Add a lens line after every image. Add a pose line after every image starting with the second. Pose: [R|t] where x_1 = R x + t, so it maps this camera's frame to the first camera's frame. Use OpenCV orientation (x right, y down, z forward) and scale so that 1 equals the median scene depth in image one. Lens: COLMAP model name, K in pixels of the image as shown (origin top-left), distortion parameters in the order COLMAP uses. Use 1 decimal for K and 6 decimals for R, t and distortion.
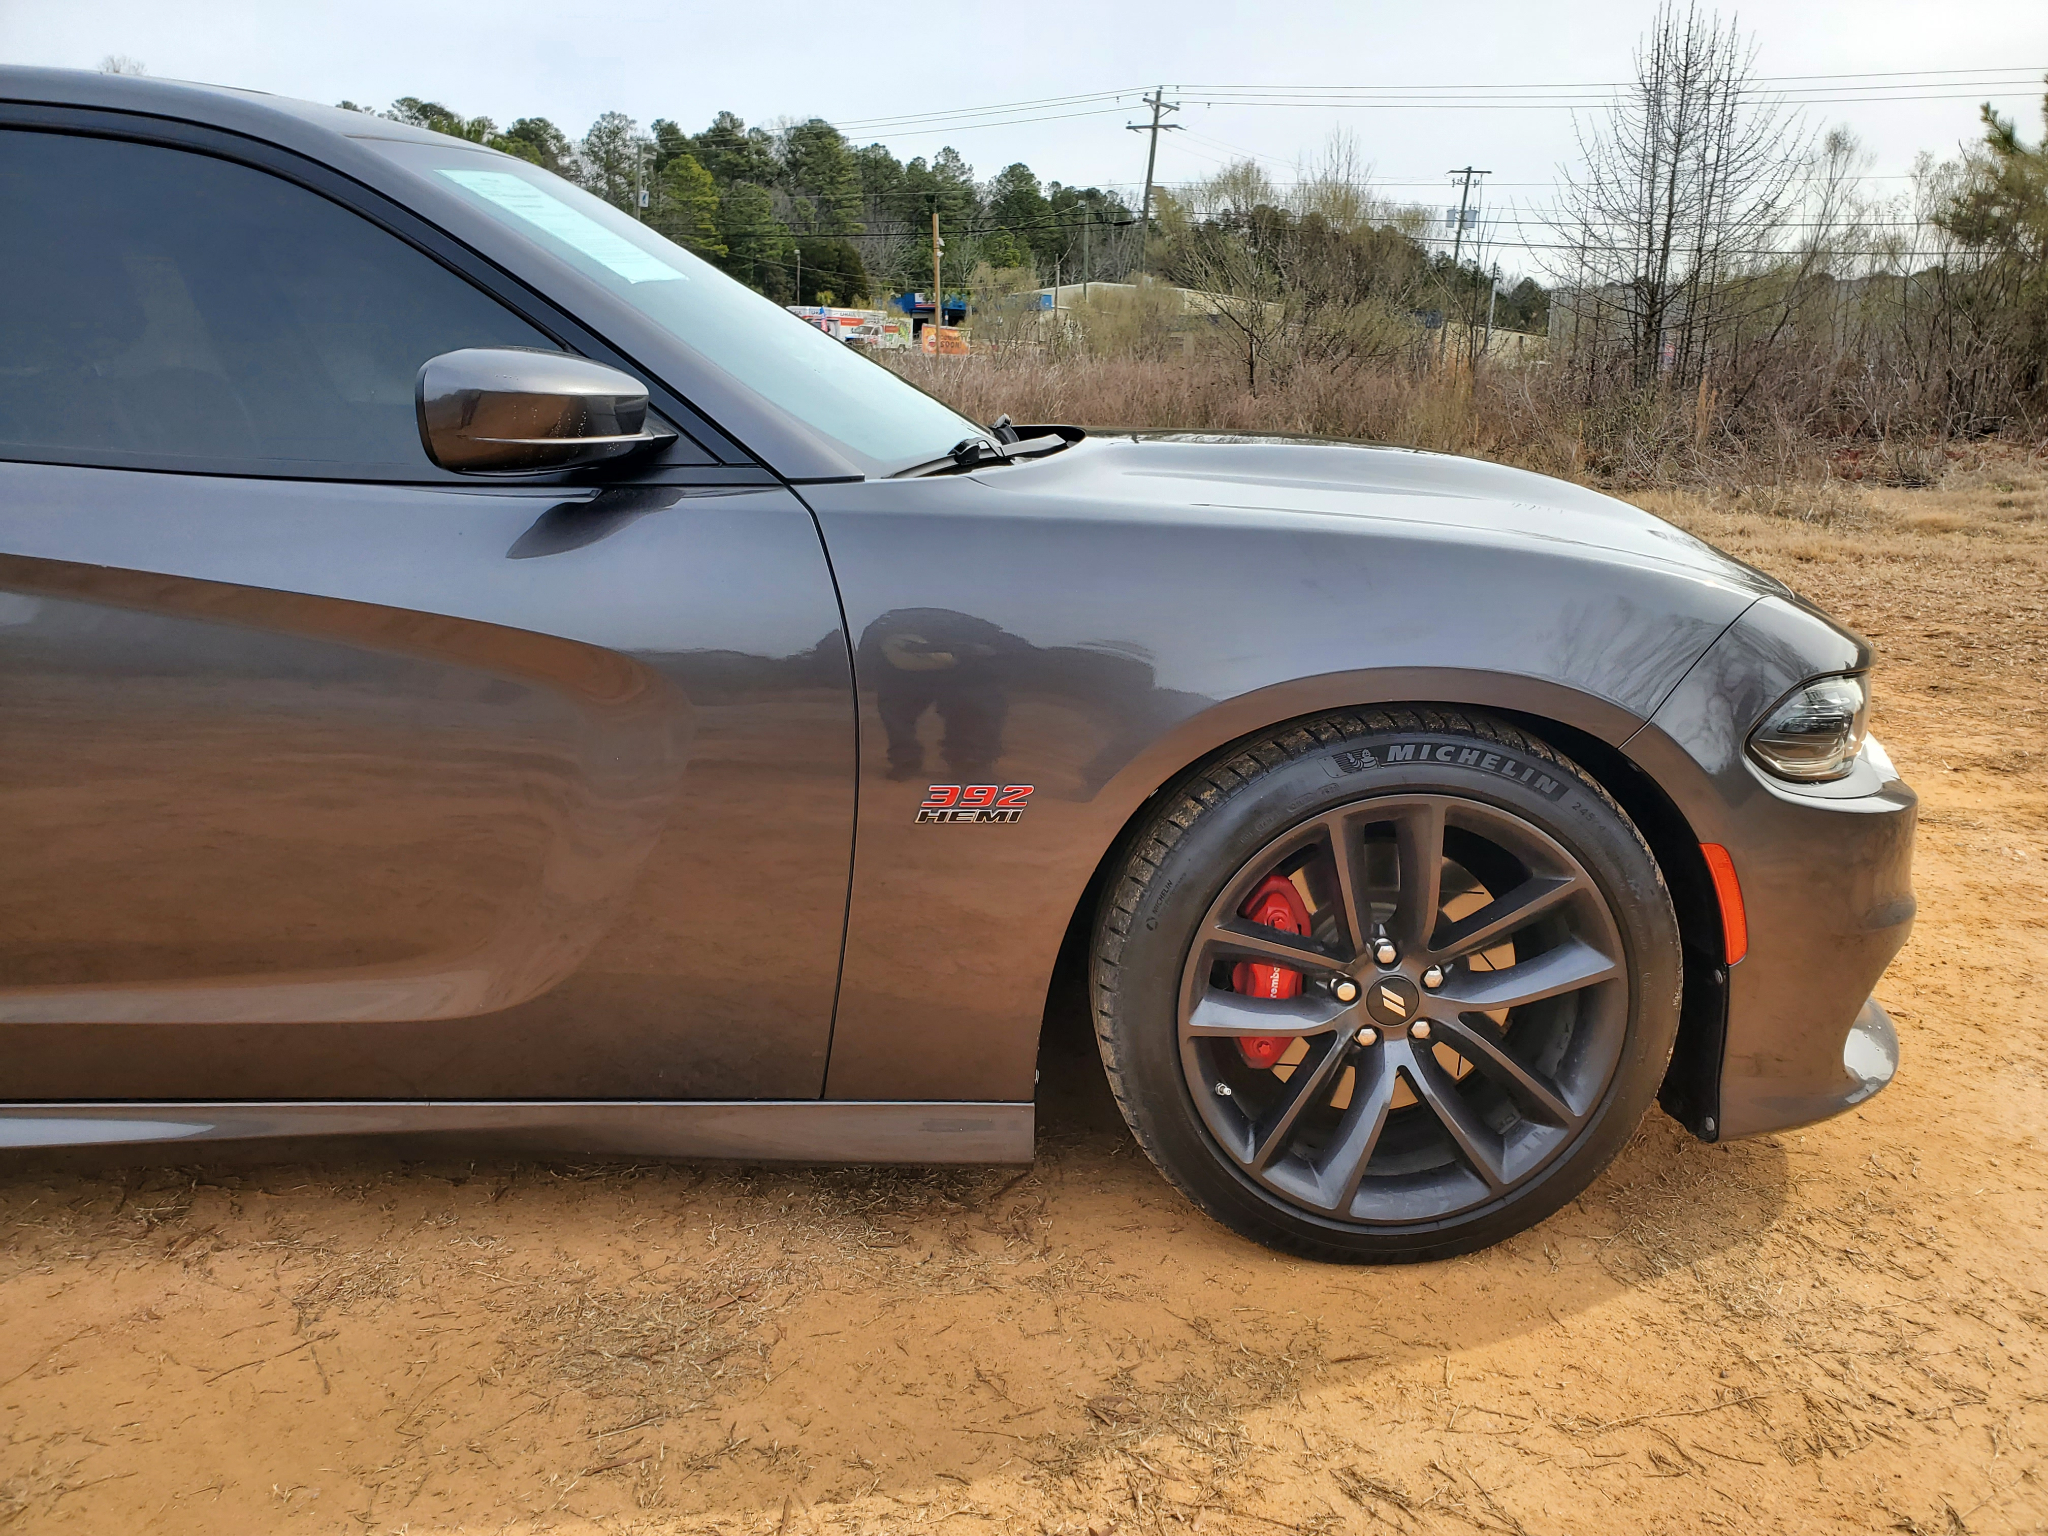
lens RADIAL K [[1617.2, 0, 1061.6], [0, 1617.2, 810.6], [0, 0, 1]] dist [-0.096542, 0.144664]
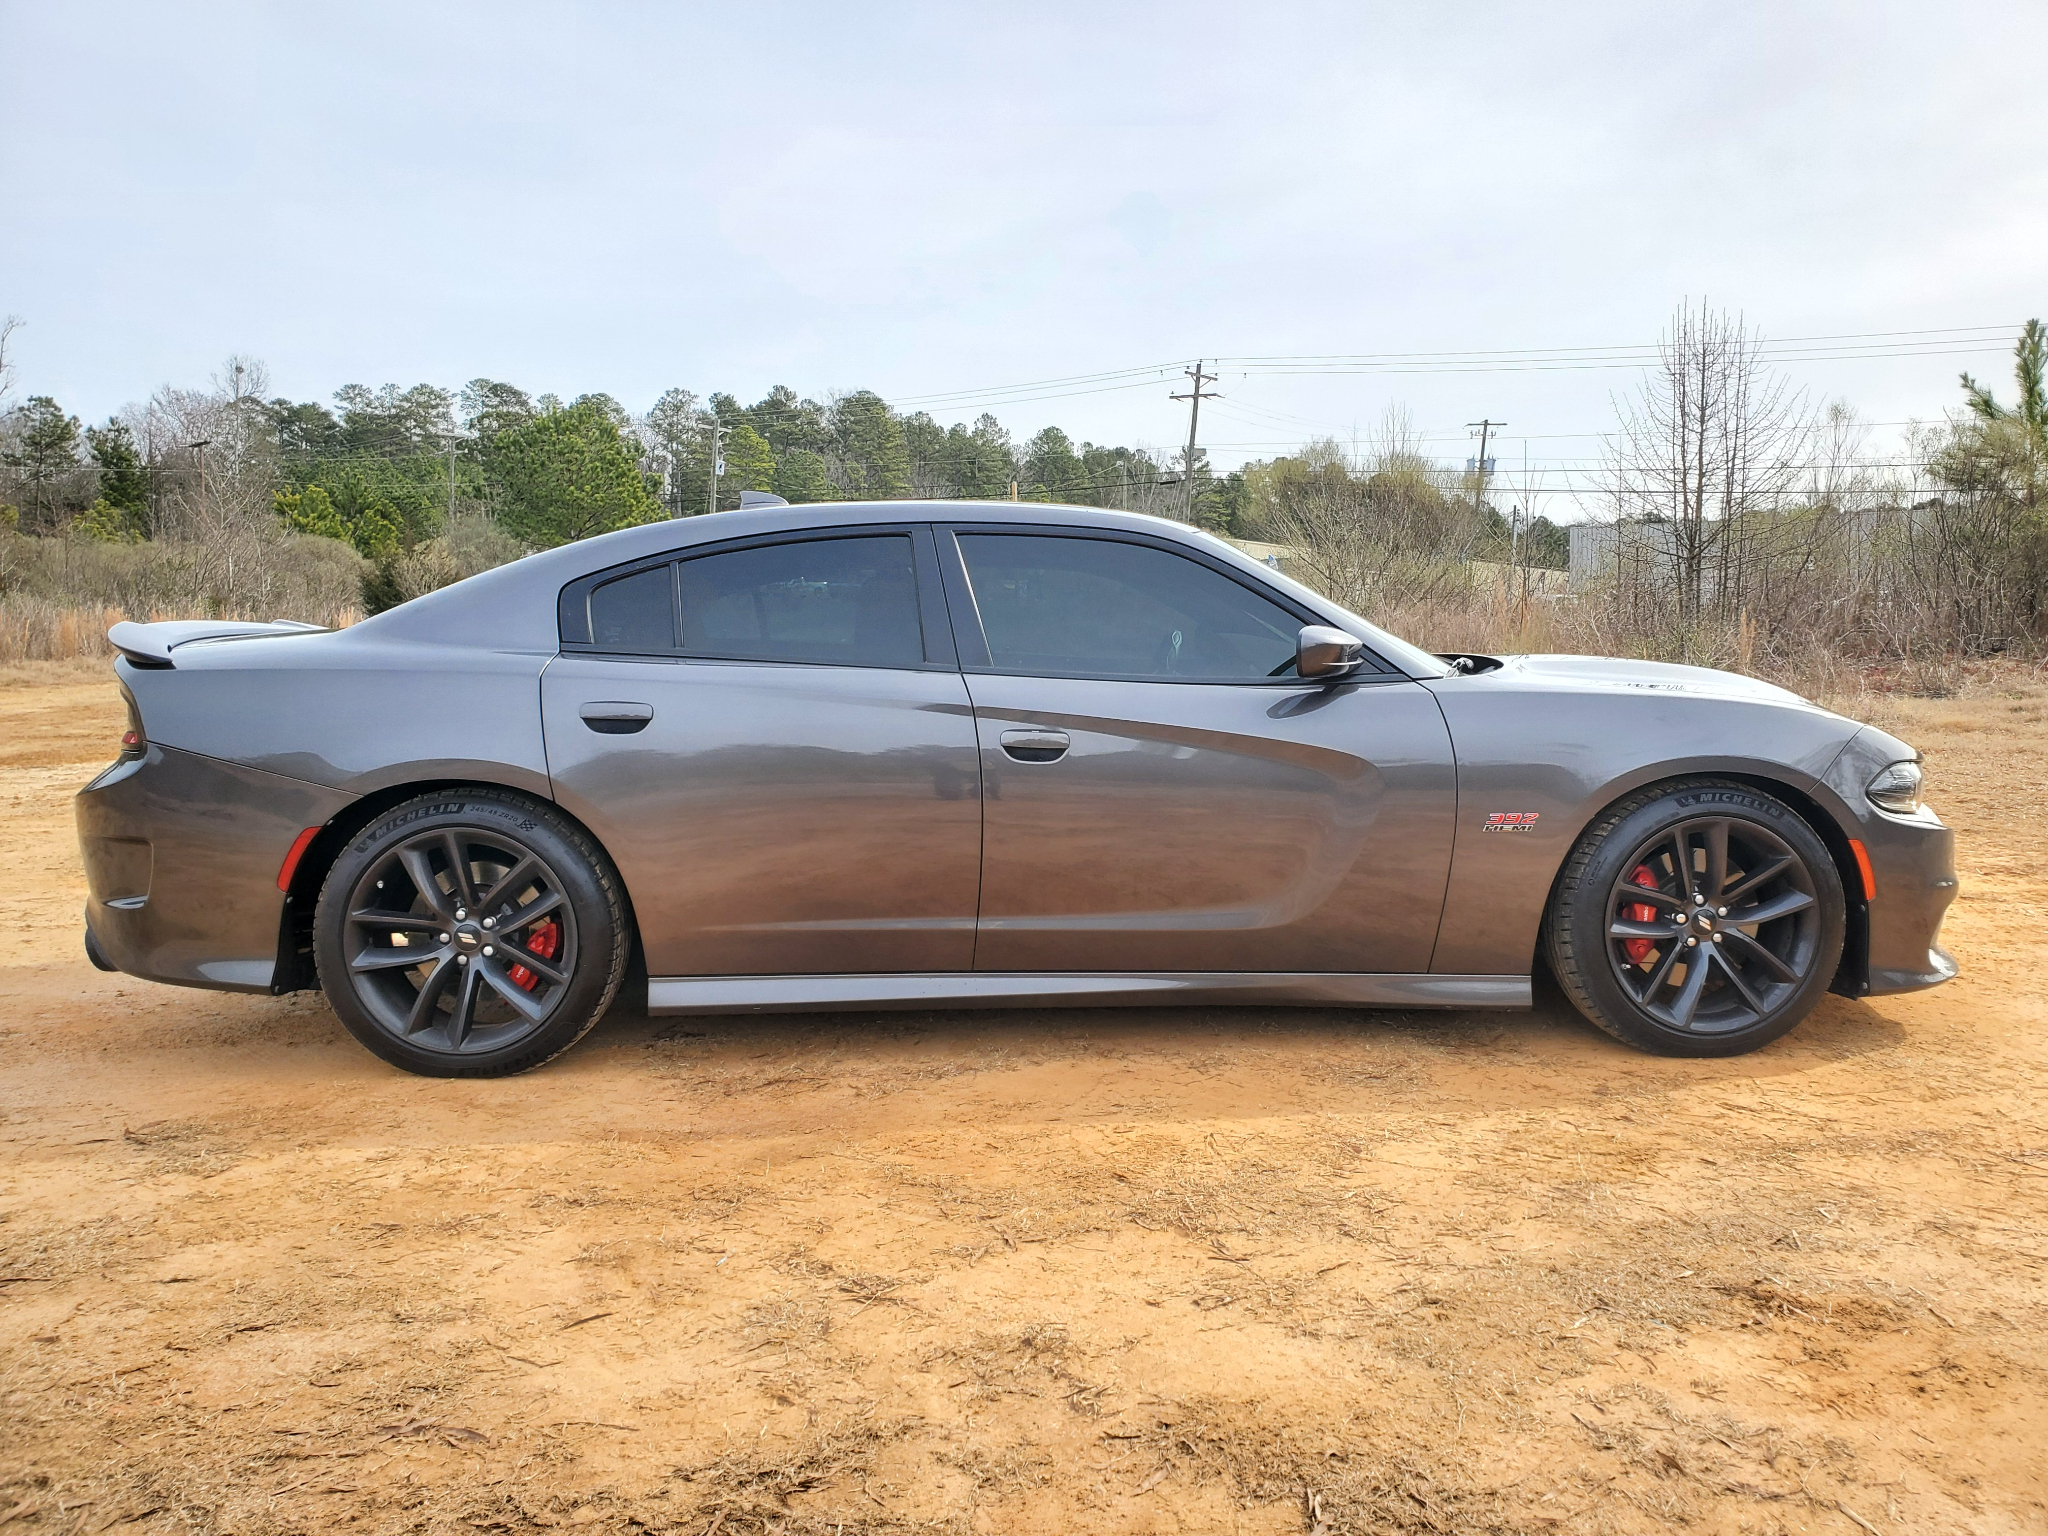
lens RADIAL K [[1595.4, 0, 1079.4], [0, 1595.4, 767.5], [0, 0, 1]] dist [0.033437, -0.075843]
pose [[0.999734, -0.021125, -0.009220, -0.065997], [0.019220, 0.984836, -0.172421, 0.030149], [0.012722, 0.172198, 0.984980, -0.123021]]
